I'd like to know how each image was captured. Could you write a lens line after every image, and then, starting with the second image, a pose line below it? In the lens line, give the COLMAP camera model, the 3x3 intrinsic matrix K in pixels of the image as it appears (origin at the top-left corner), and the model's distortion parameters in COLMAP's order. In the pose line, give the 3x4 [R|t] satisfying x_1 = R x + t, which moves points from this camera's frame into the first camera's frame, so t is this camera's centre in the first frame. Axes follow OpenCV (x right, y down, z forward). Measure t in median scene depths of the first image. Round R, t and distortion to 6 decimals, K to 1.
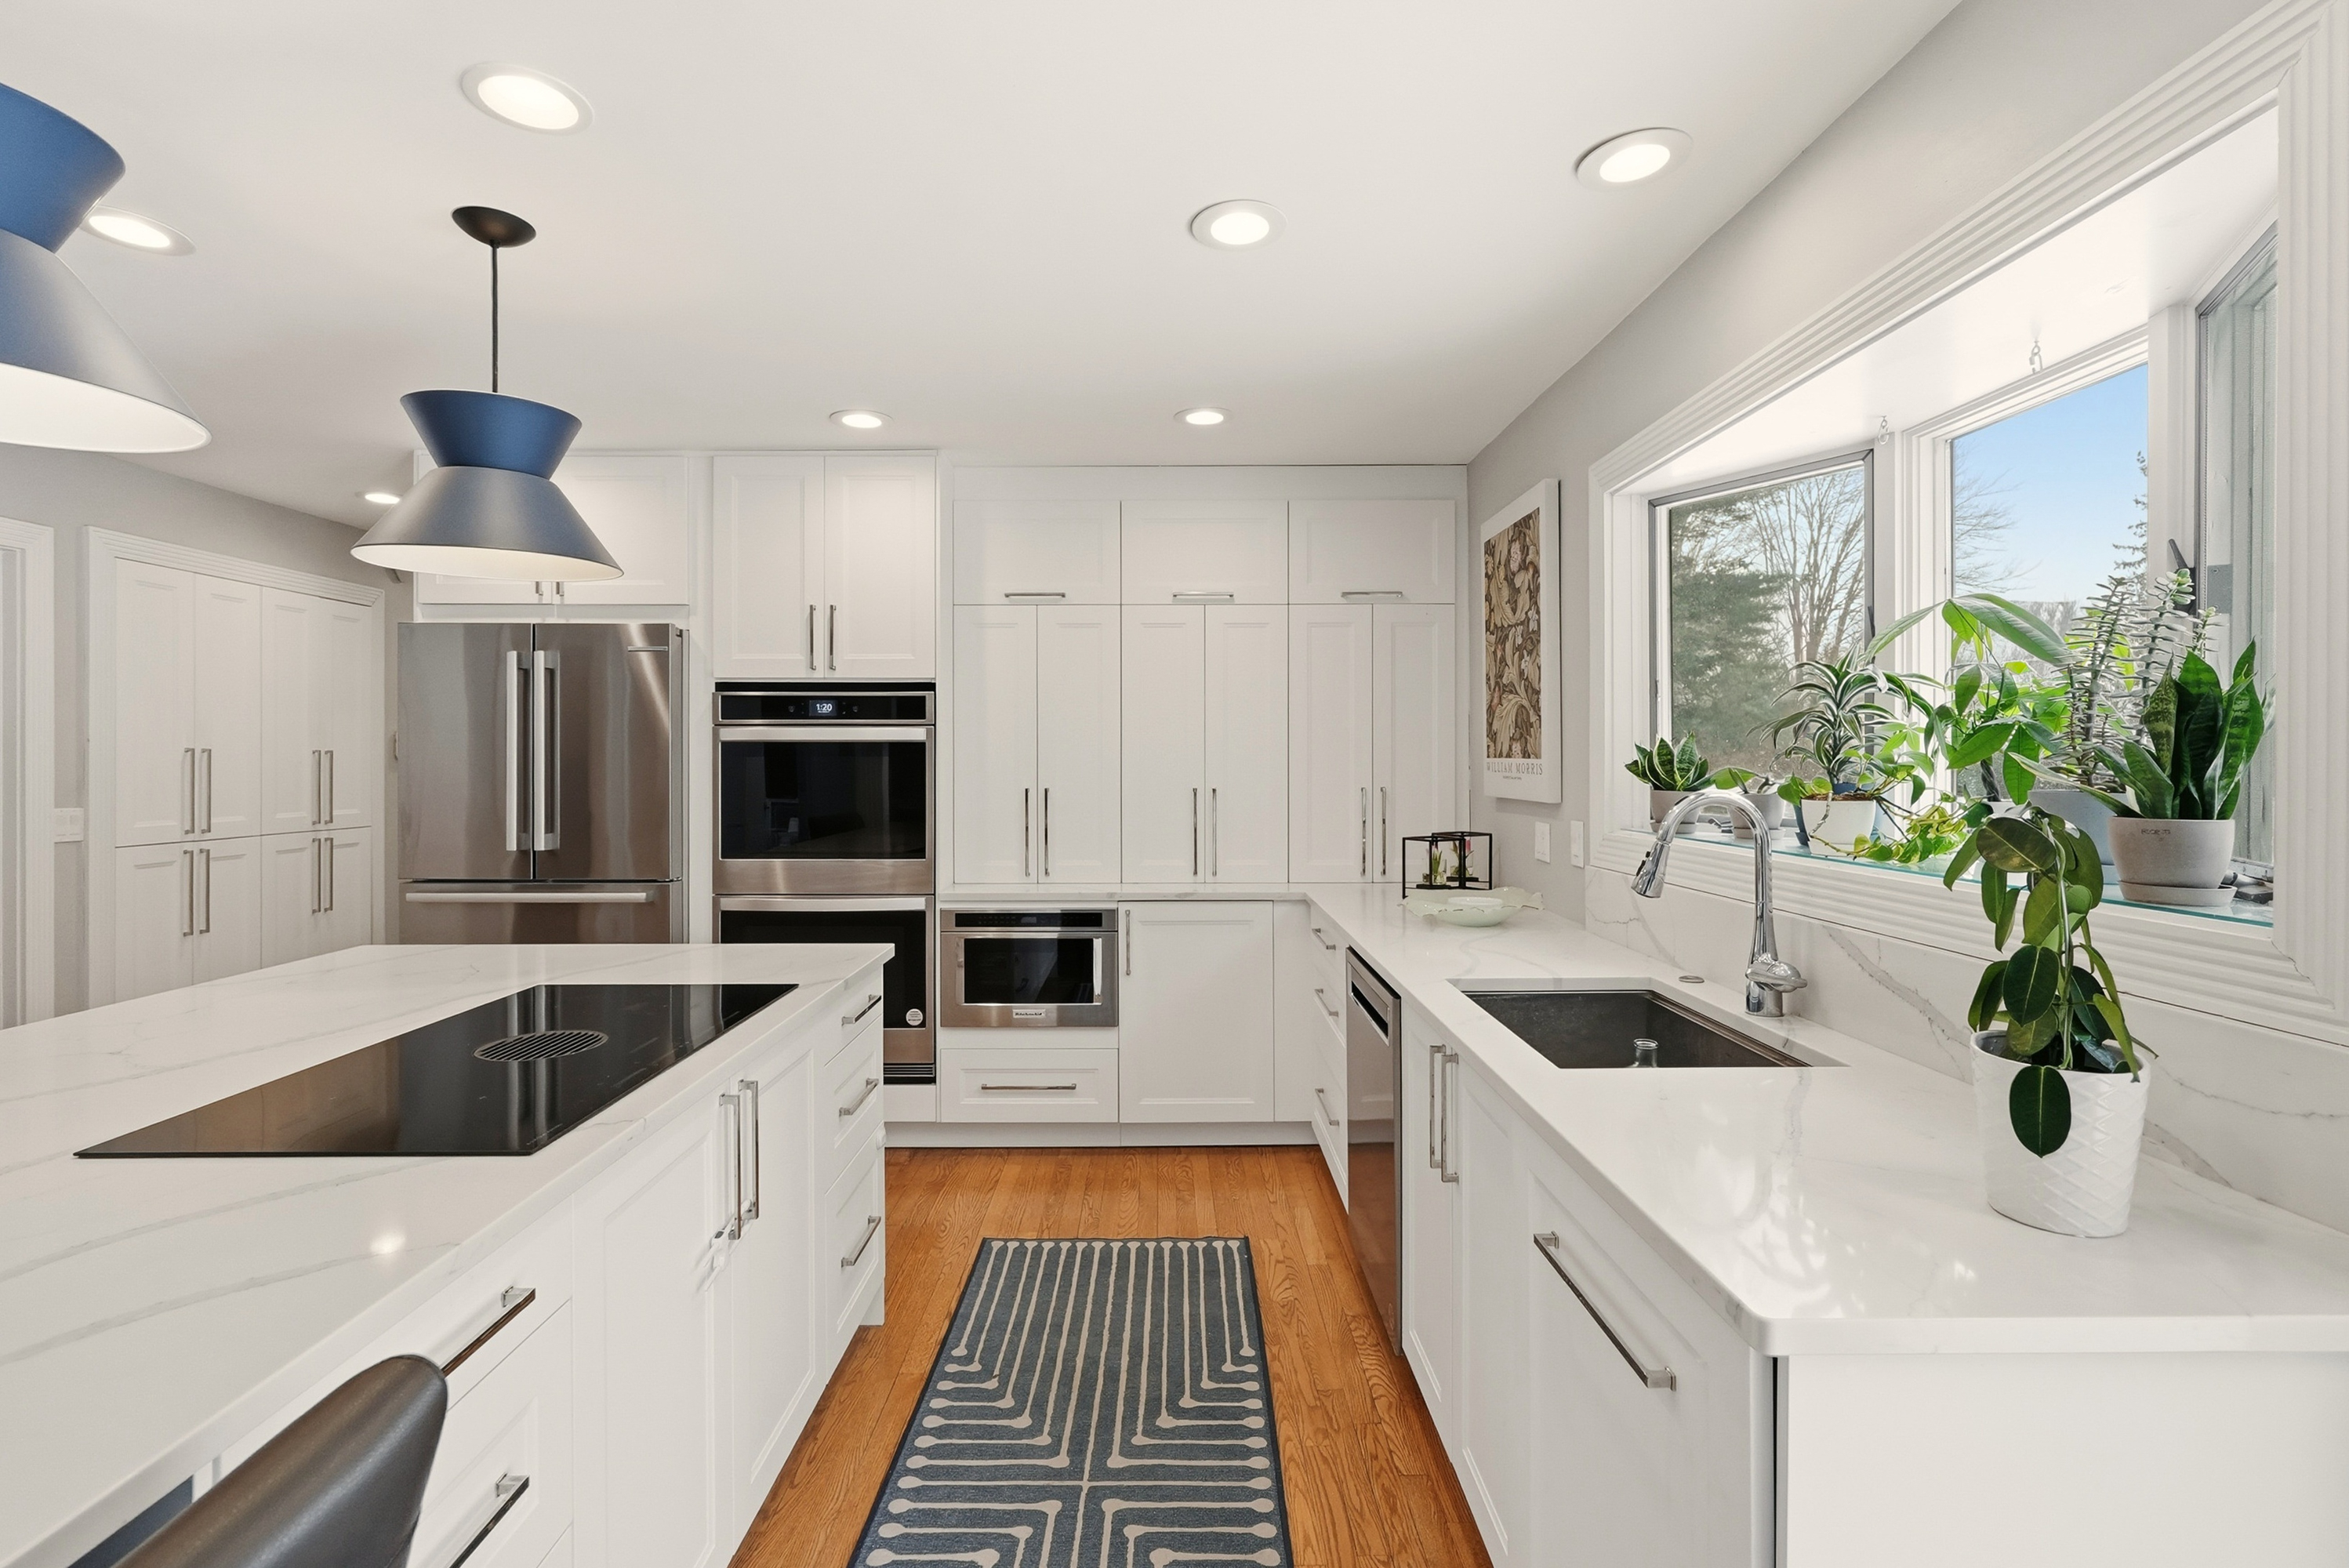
lens RADIAL K [[1077.8, 0, 1168.9], [0, 1077.8, 765.9], [0, 0, 1]] dist [-0.009873, 0.005880]
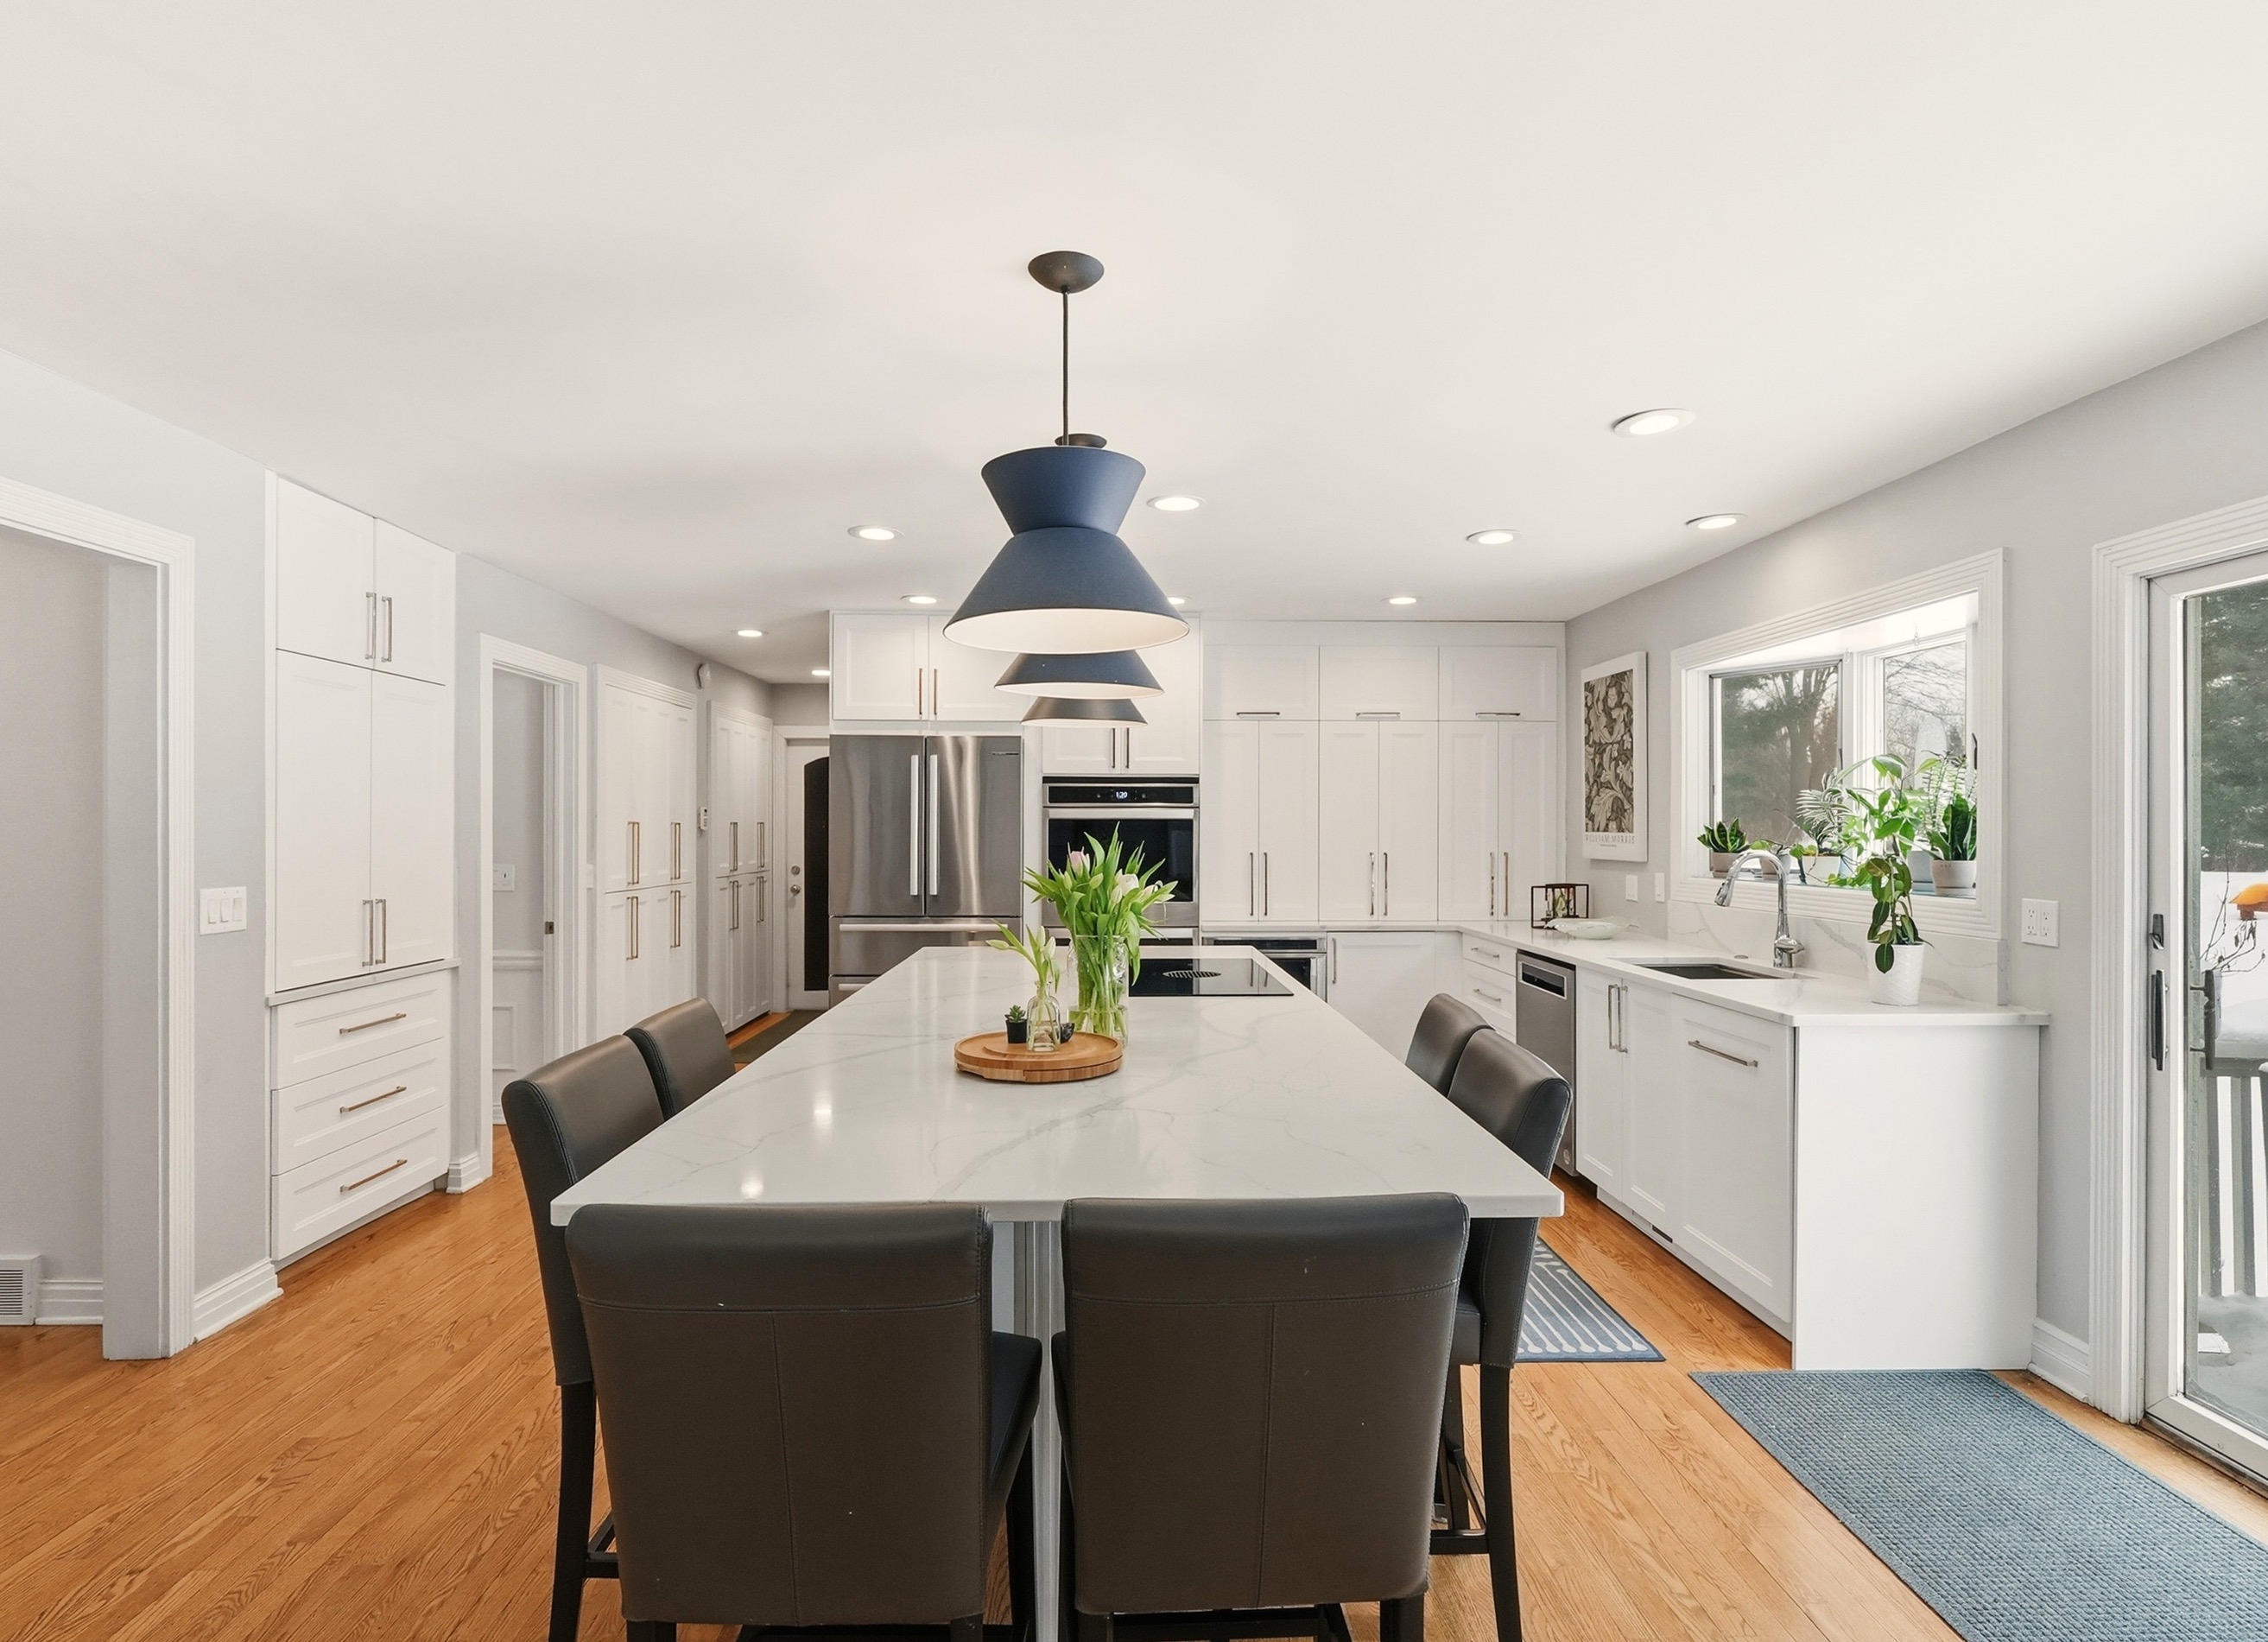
lens RADIAL K [[1190.8, 0, 1129.9], [0, 1190.8, 831.5], [0, 0, 1]] dist [-0.011040, 0.001366]
pose [[0.999805, 0.002865, 0.019527, -0.383301], [-0.002813, 0.999992, -0.002703, -0.001807], [-0.019535, 0.002647, 0.999806, -0.642671]]
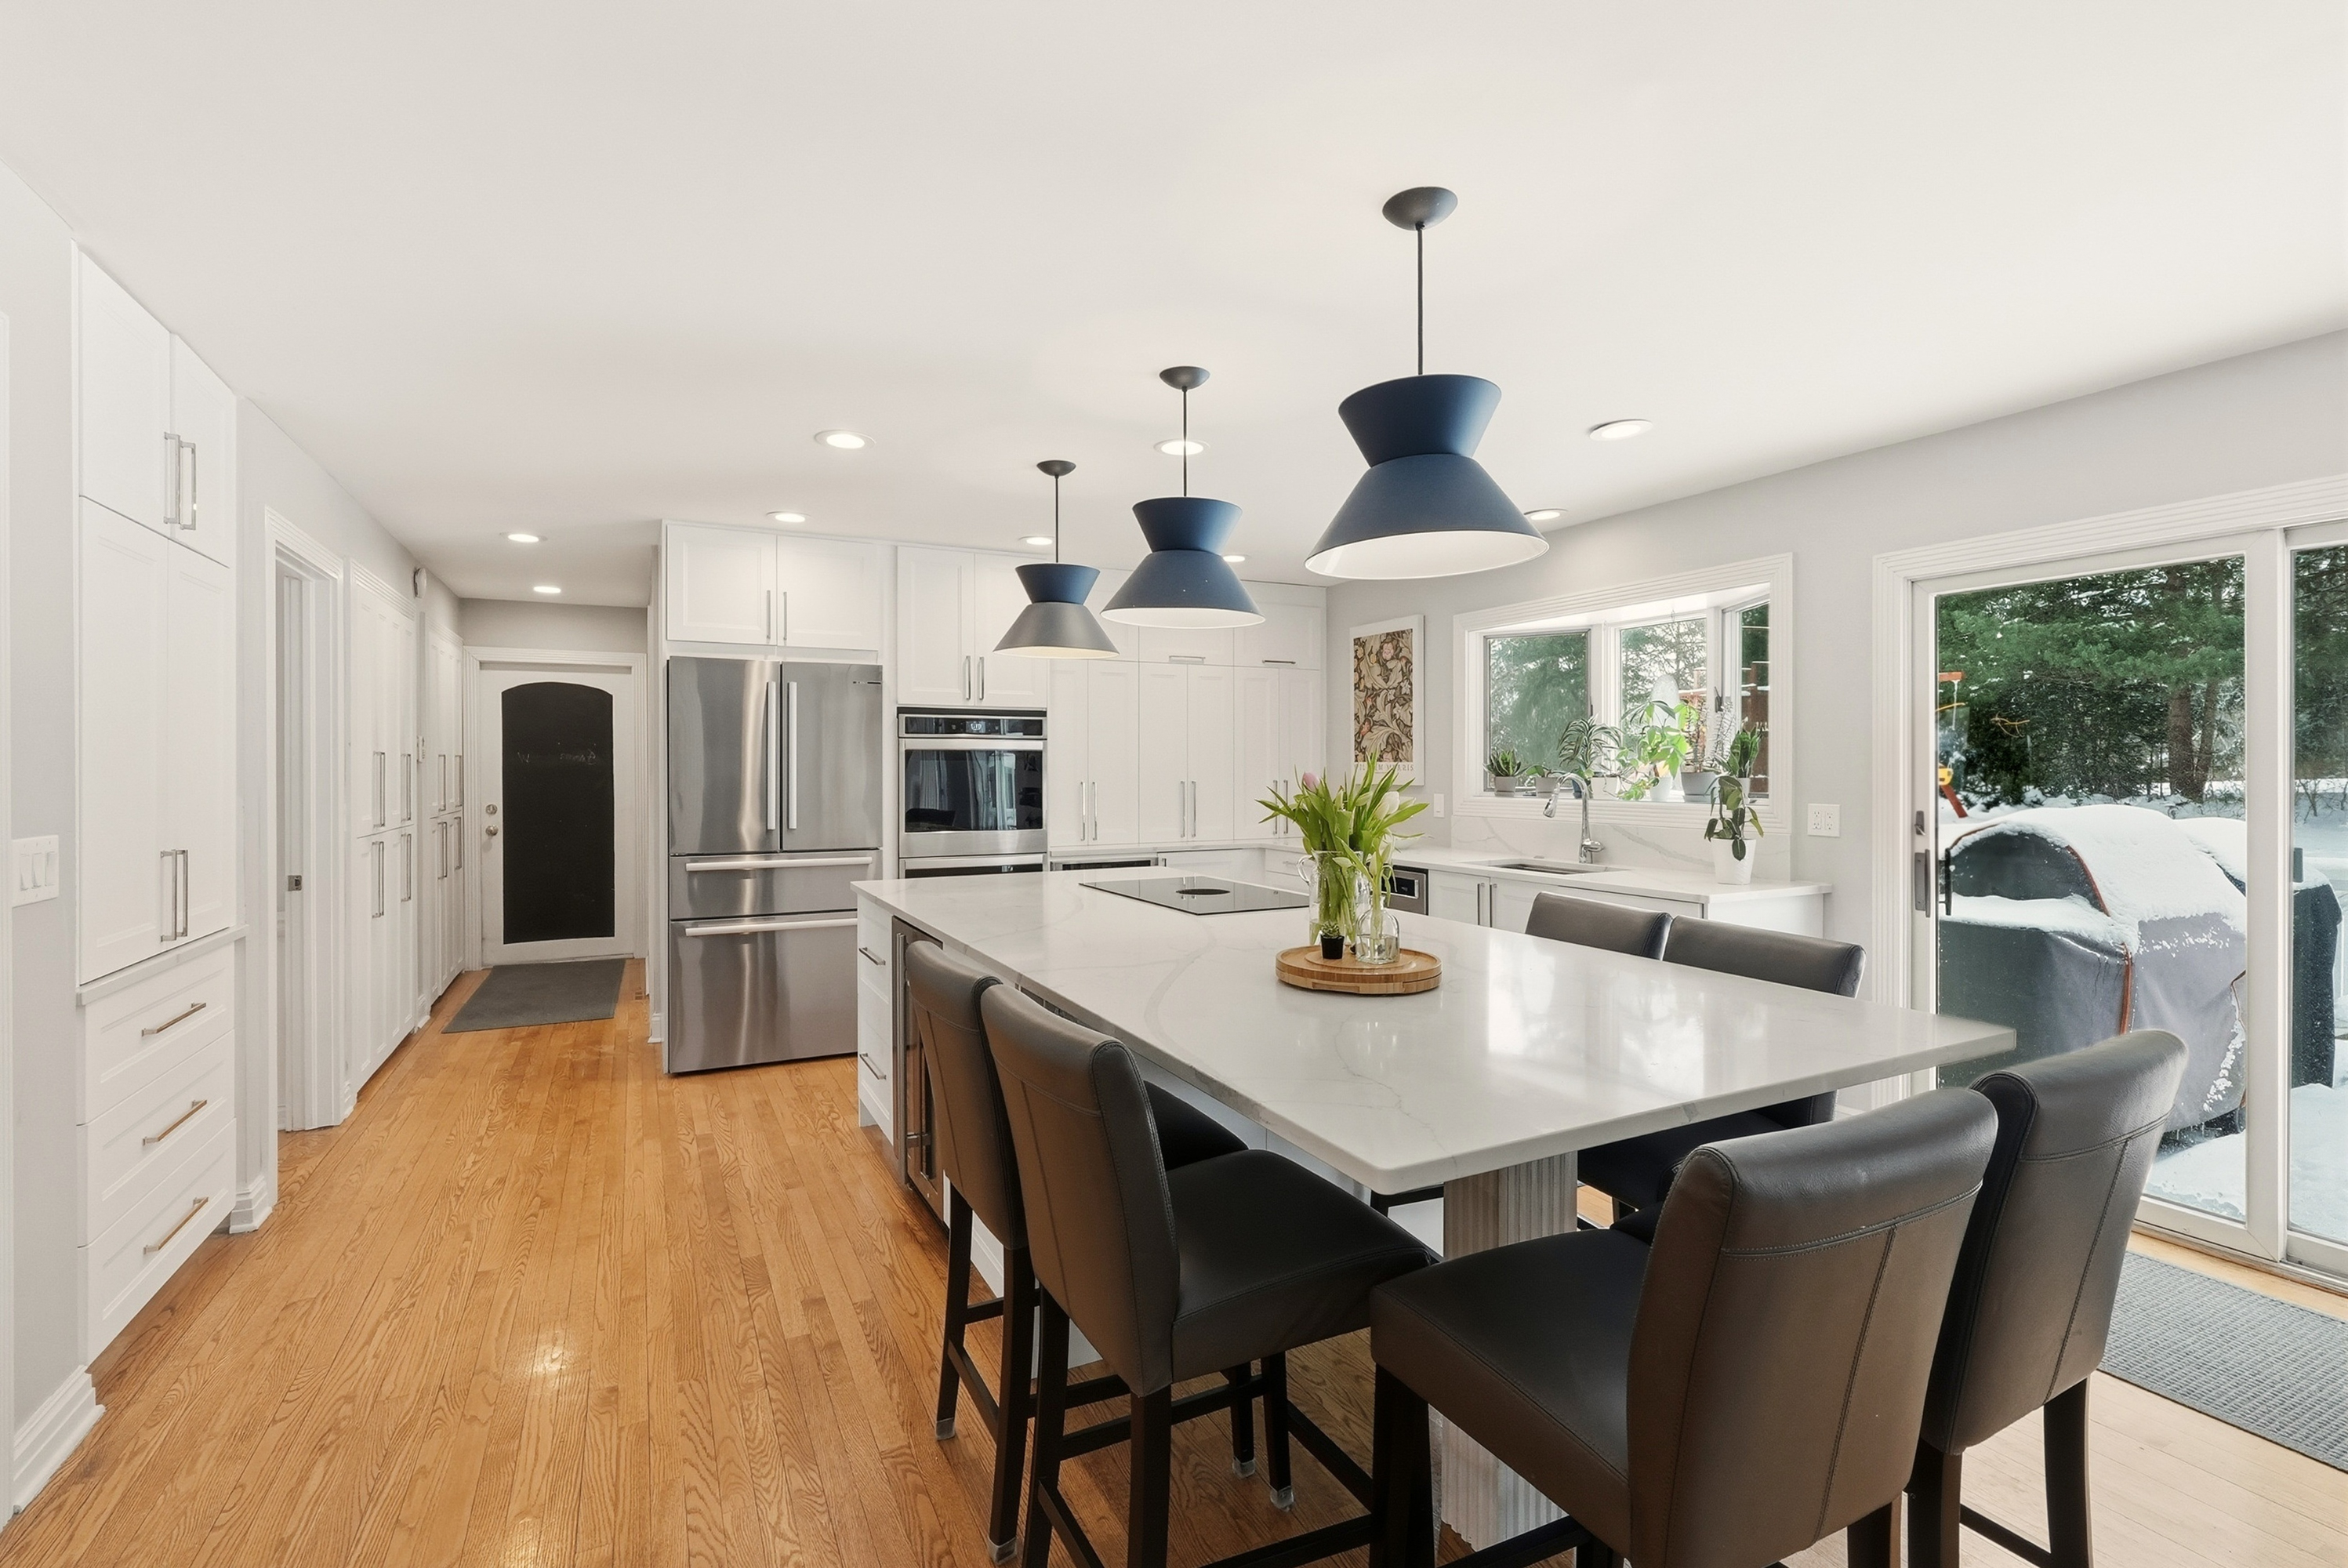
lens RADIAL K [[1077.4, 0, 1169.1], [0, 1077.4, 769.2], [0, 0, 1]] dist [-0.009873, 0.005880]
pose [[0.896076, -0.000915, 0.443901, -0.826257], [0.002833, 0.999989, -0.003657, 0.010765], [-0.443893, 0.004535, 0.896069, -0.471829]]
